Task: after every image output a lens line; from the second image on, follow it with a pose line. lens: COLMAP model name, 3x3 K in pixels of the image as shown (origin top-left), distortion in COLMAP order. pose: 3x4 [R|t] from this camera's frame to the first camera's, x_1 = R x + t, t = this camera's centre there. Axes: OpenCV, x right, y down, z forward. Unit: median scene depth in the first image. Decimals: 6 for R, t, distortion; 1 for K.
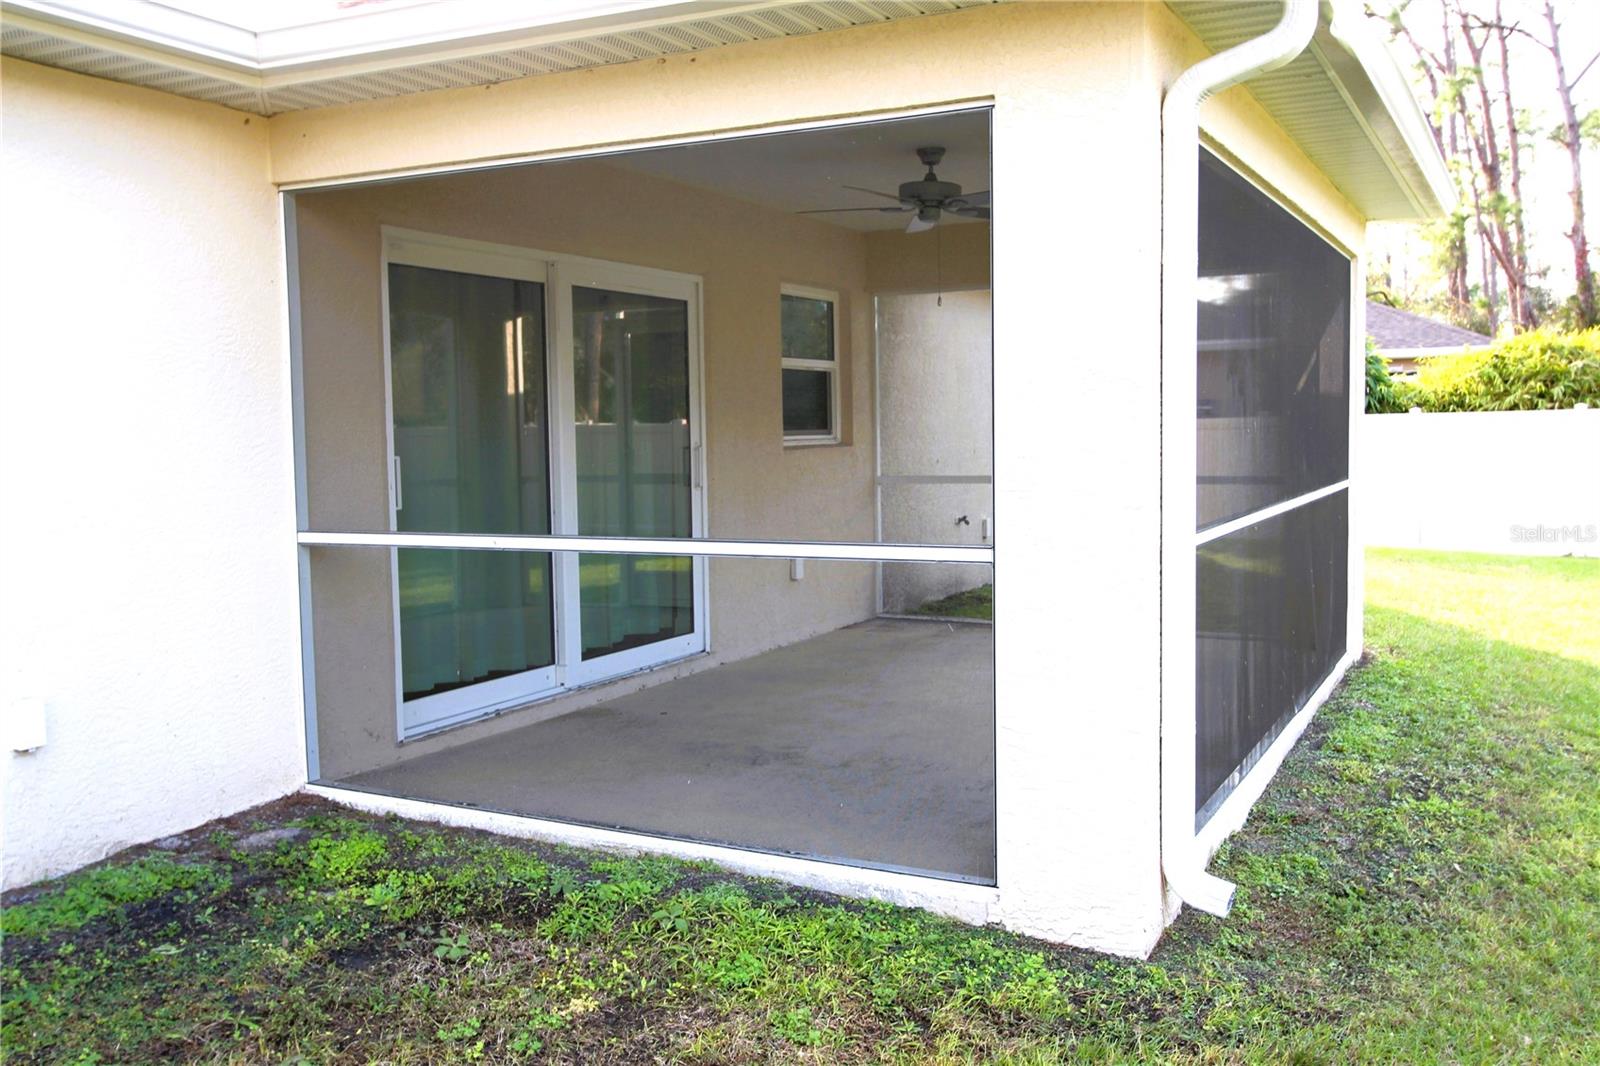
lens RADIAL K [[1459.1, 0, 800.0], [0, 1459.1, 533.0], [0, 0, 1]] dist [0.005253, 0.002482]
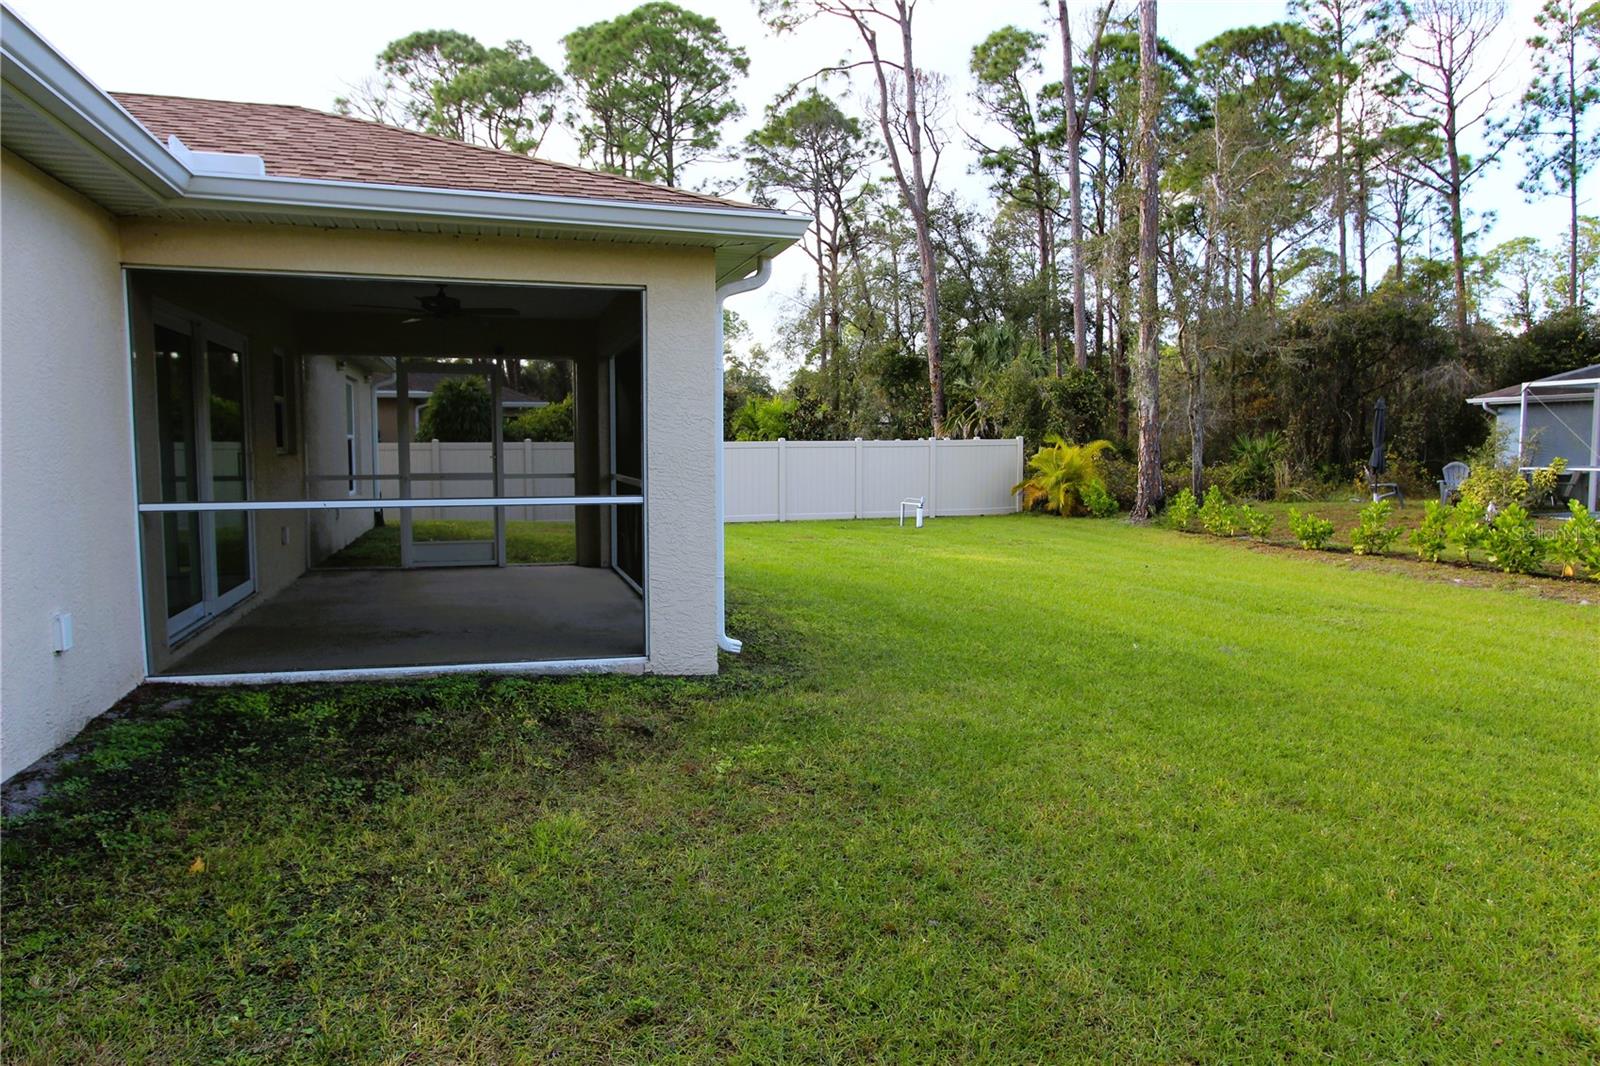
lens RADIAL K [[1008.7, 0, 800.0], [0, 1008.7, 533.0], [0, 0, 1]] dist [0.001036, 0.000754]
pose [[0.719929, -0.040319, 0.692876, -0.671970], [0.036020, 0.999136, 0.020714, 0.037632], [-0.693113, 0.010045, 0.720759, -0.211520]]
